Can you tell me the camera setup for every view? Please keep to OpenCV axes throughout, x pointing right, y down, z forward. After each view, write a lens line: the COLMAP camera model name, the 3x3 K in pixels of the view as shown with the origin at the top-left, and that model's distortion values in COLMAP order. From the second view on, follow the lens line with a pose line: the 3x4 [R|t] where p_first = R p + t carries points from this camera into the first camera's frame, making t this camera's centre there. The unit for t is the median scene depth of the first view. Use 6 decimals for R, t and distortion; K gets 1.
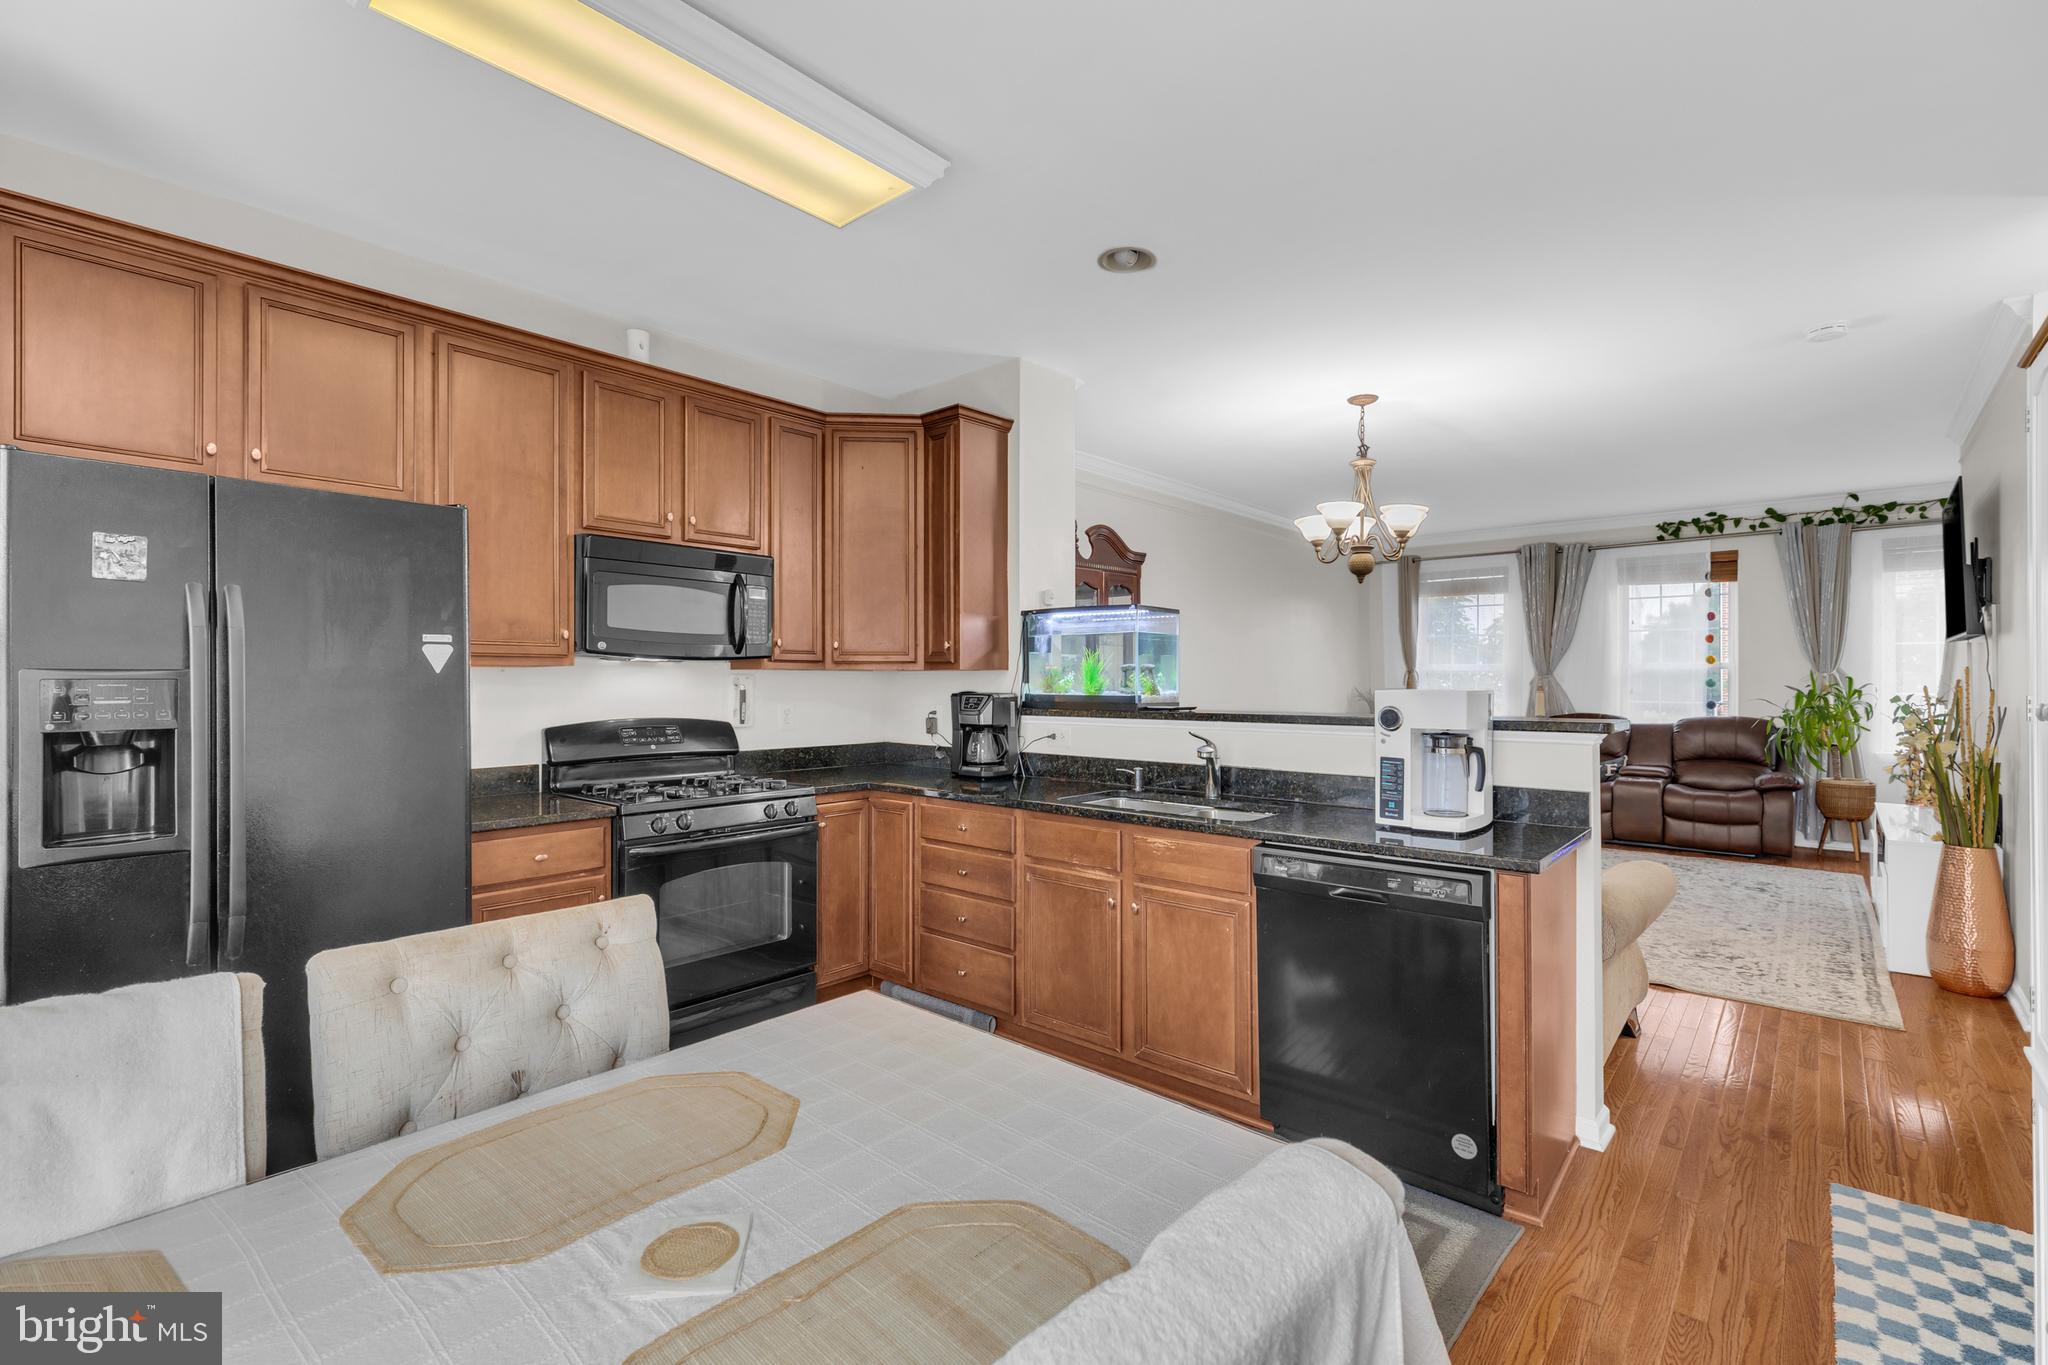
lens RADIAL K [[906.7, 0, 1030.9], [0, 906.7, 682.4], [0, 0, 1]] dist [-0.000145, -0.000178]
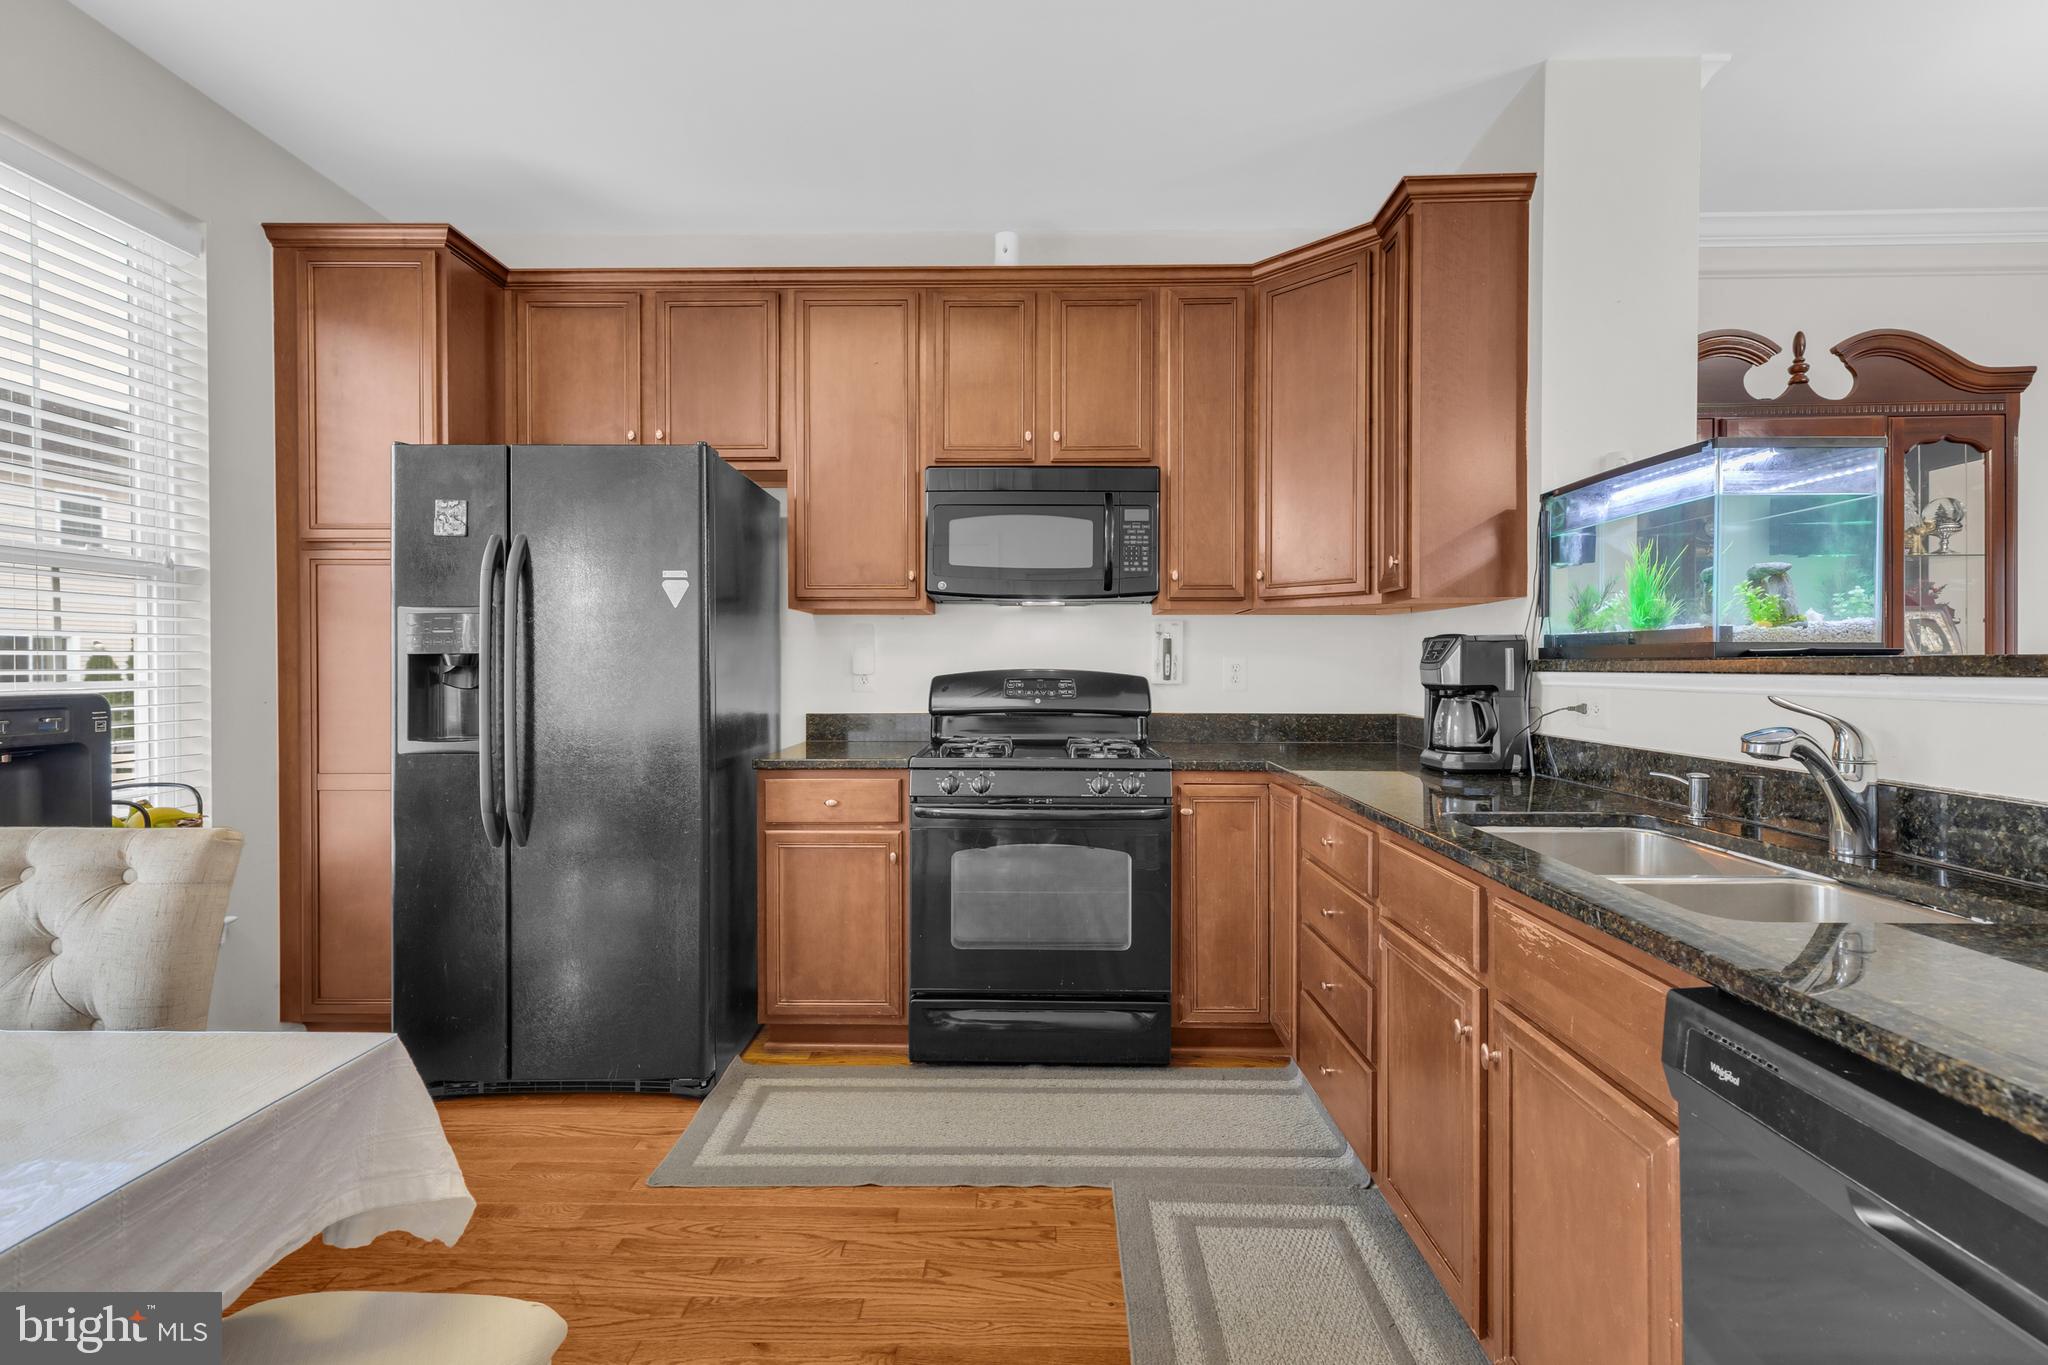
lens RADIAL K [[914.7, 0, 1017.8], [0, 914.7, 675.0], [0, 0, 1]] dist [0.003827, 0.000280]
pose [[0.643908, 0.007523, -0.765066, 0.228187], [0.000746, 0.999945, 0.010461, 0.032084], [0.765102, -0.007306, 0.643867, 0.359615]]
